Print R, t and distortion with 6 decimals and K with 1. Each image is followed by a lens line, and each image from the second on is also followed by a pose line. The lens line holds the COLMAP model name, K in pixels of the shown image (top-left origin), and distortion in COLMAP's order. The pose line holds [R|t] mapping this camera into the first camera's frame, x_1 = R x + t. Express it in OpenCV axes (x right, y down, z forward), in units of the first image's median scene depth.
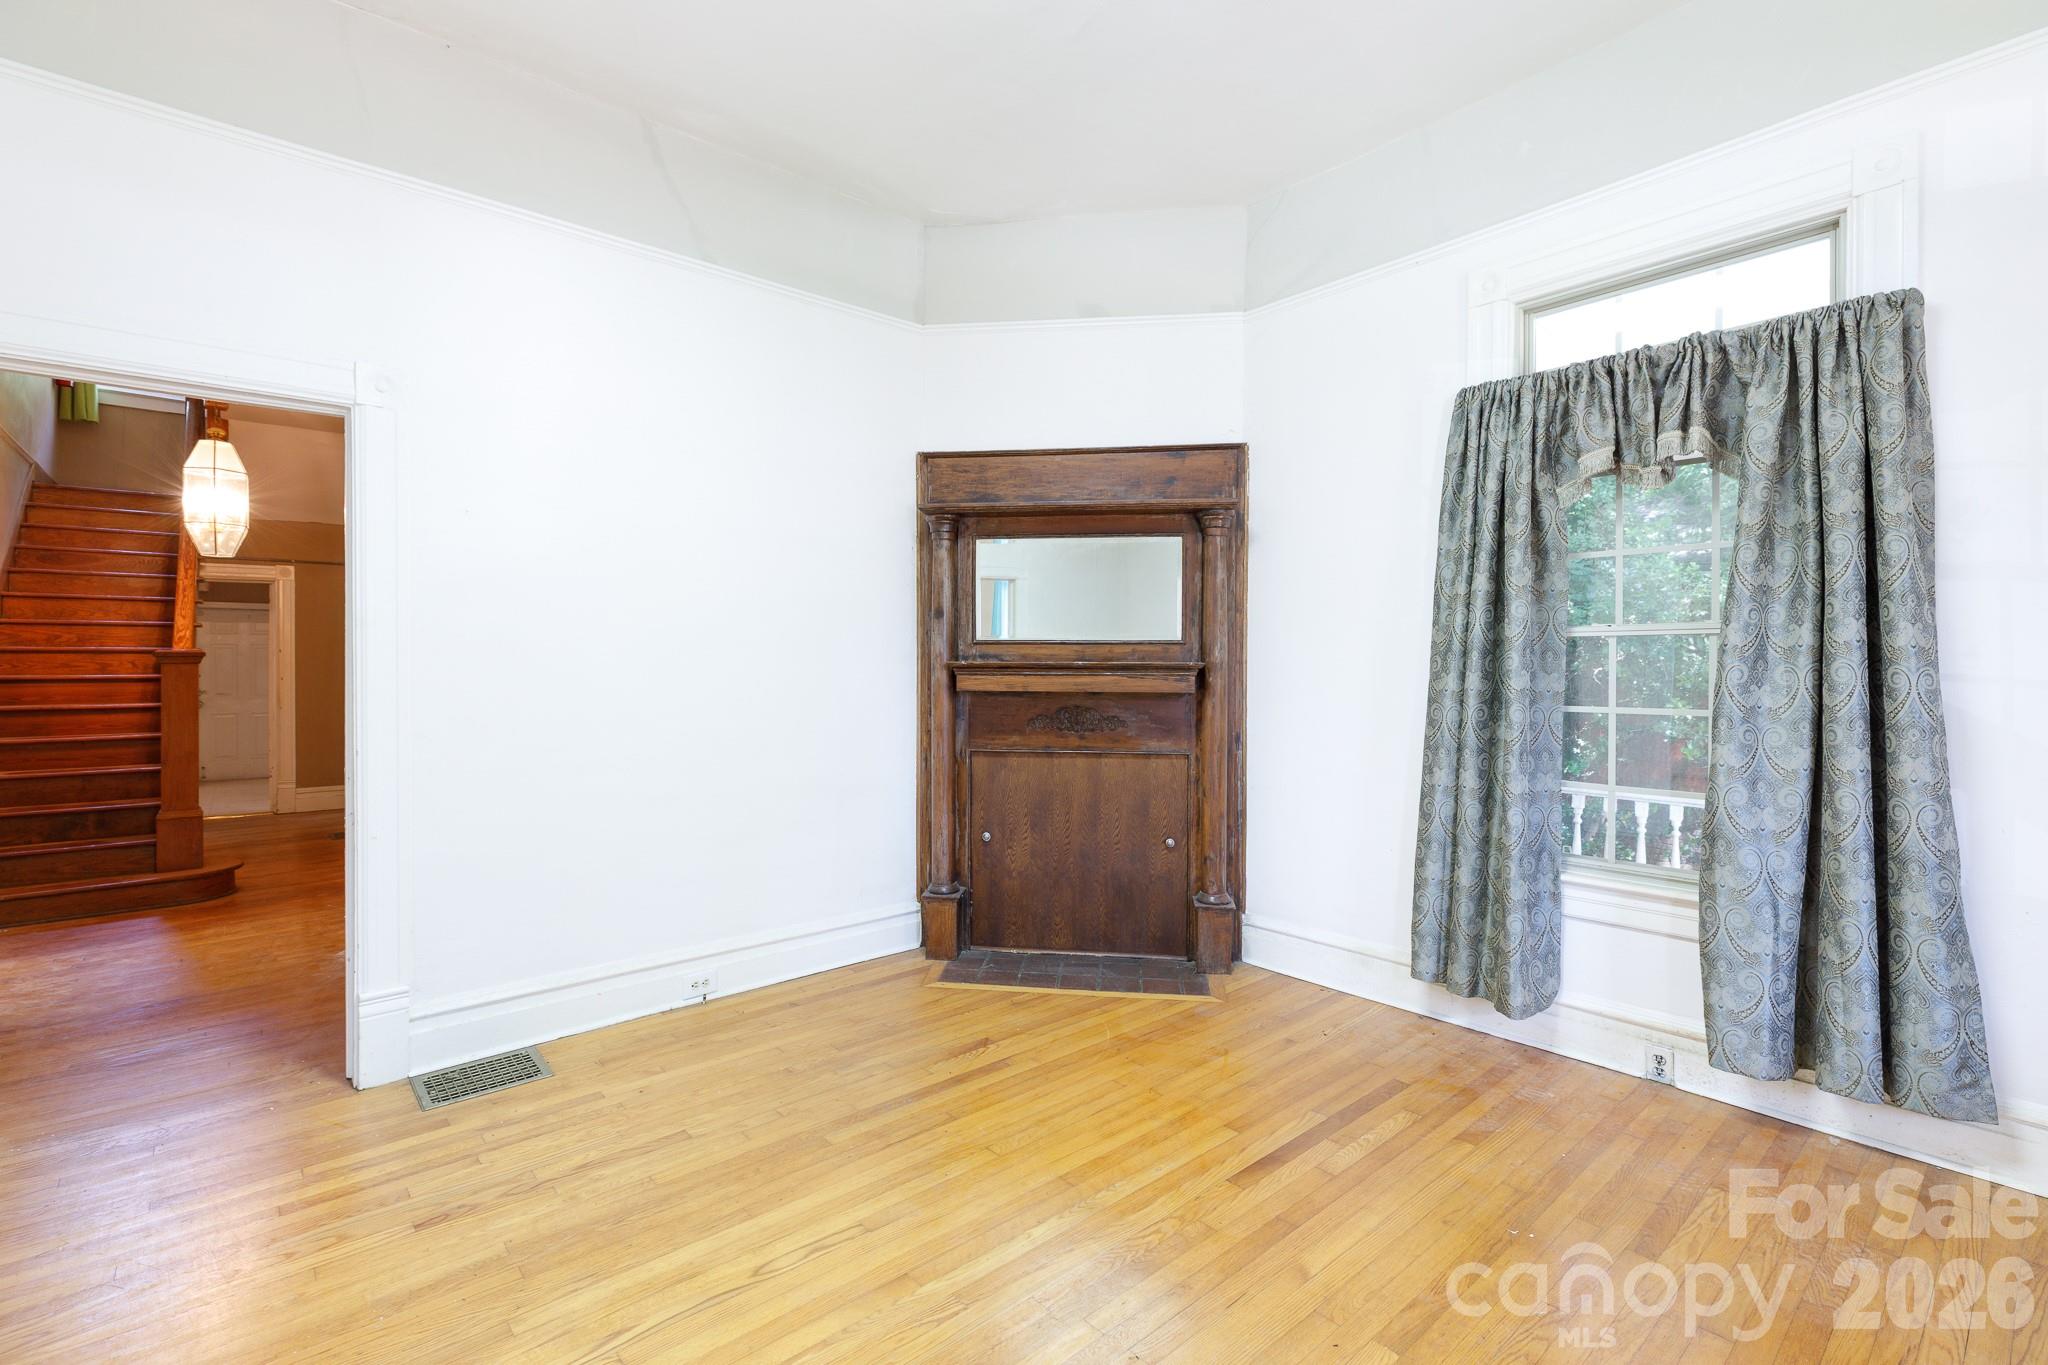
lens RADIAL K [[932.2, 0, 1023.6], [0, 932.2, 673.1], [0, 0, 1]] dist [0.004673, 0.000735]
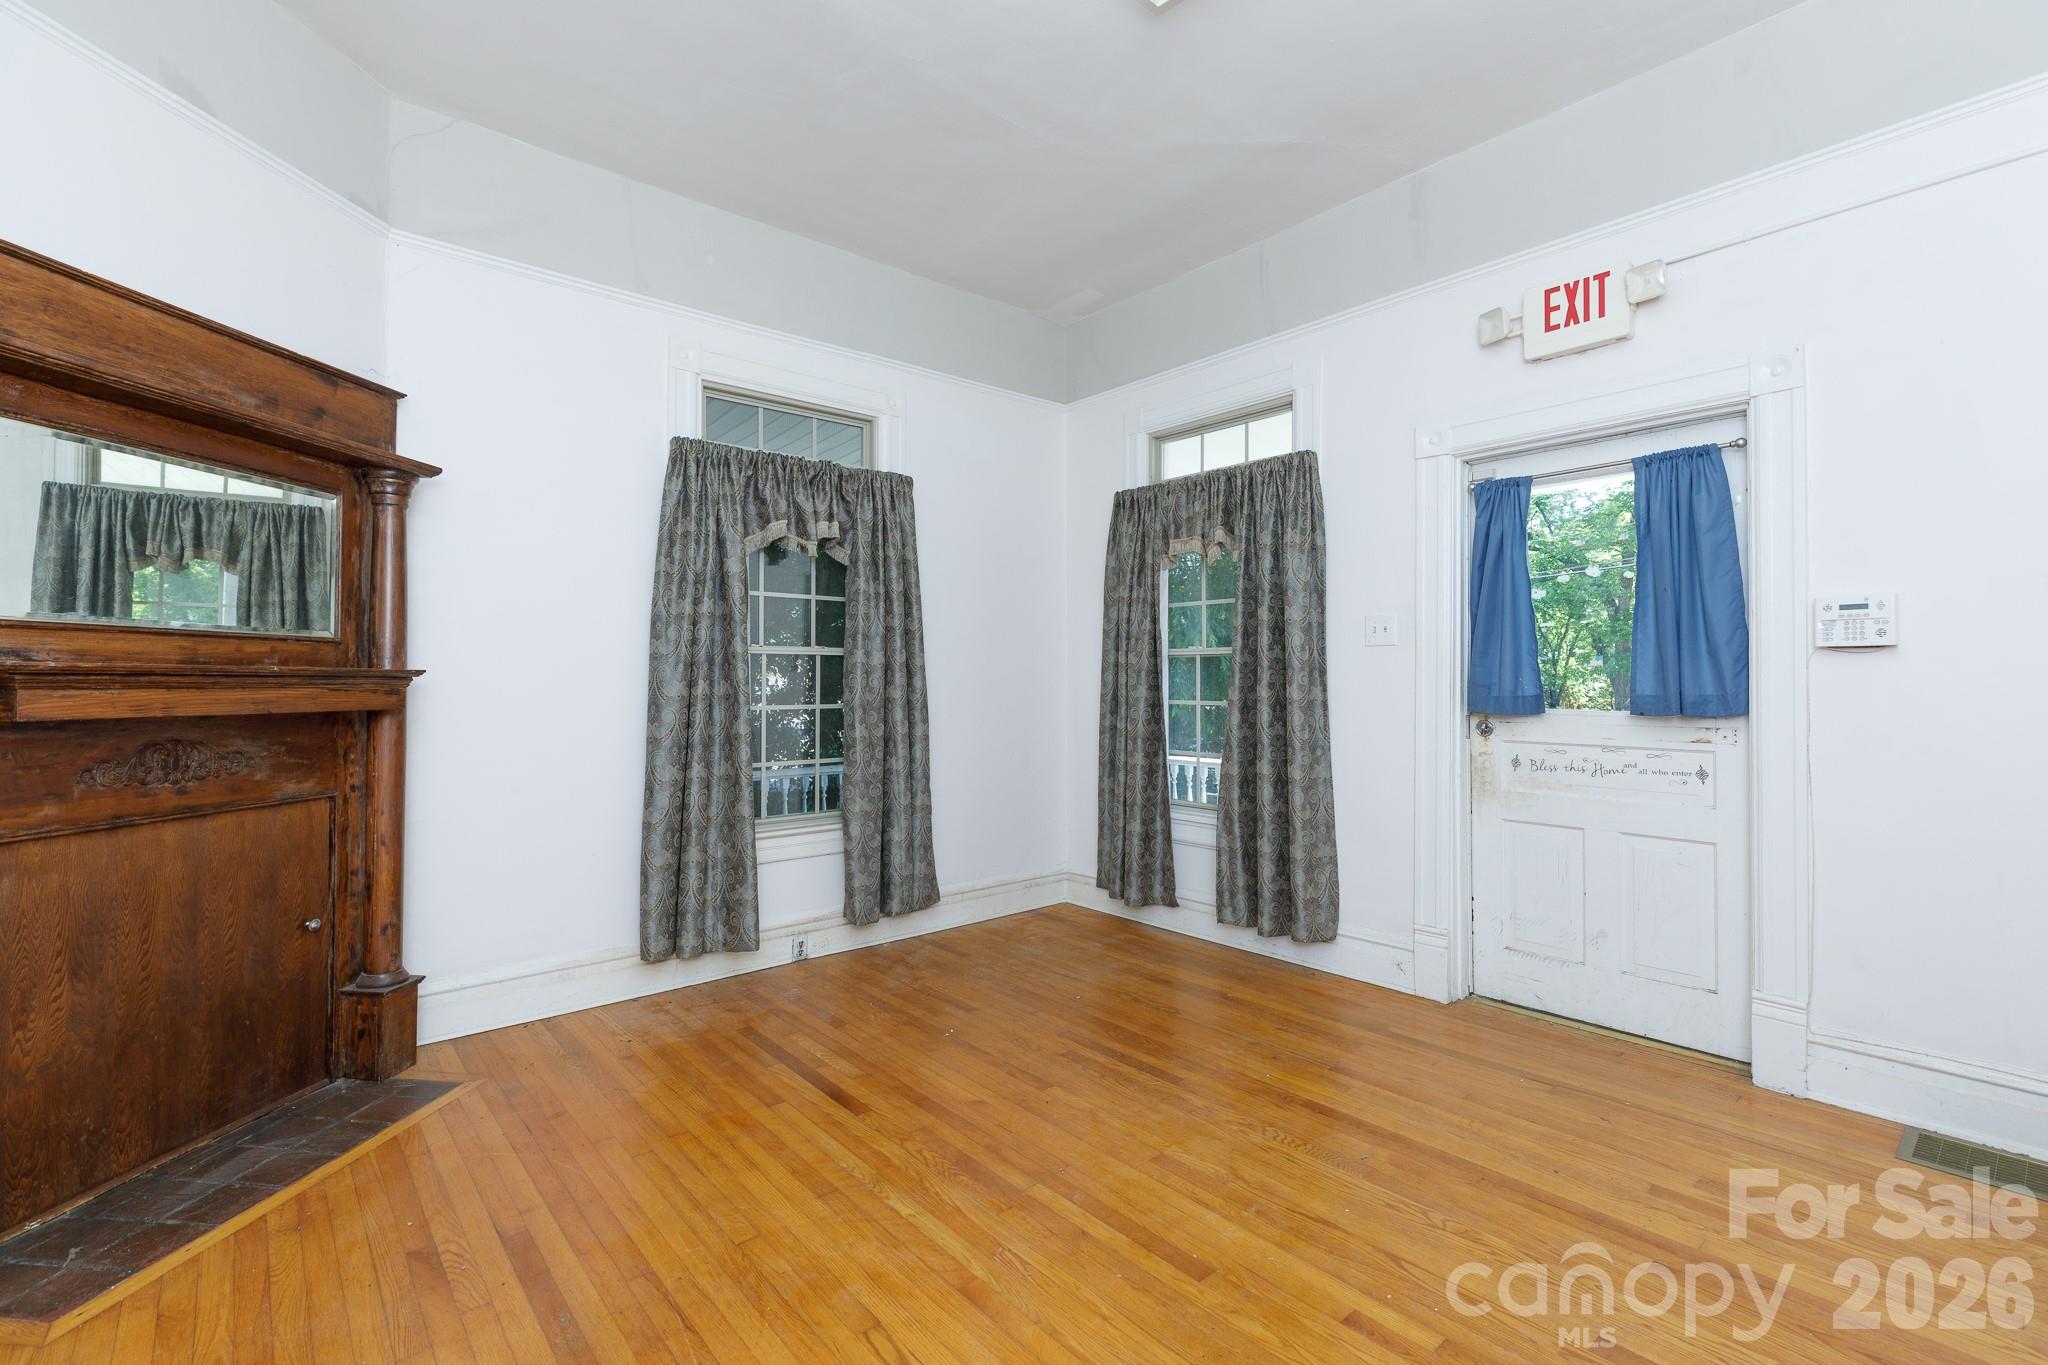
lens RADIAL K [[932.2, 0, 1030.3], [0, 932.2, 666.4], [0, 0, 1]] dist [0.004673, 0.000735]
pose [[-0.019229, 0.016086, 0.999686, -0.601604], [0.009463, 0.999829, -0.015906, 0.003733], [-0.999770, 0.009154, -0.019378, 0.505515]]
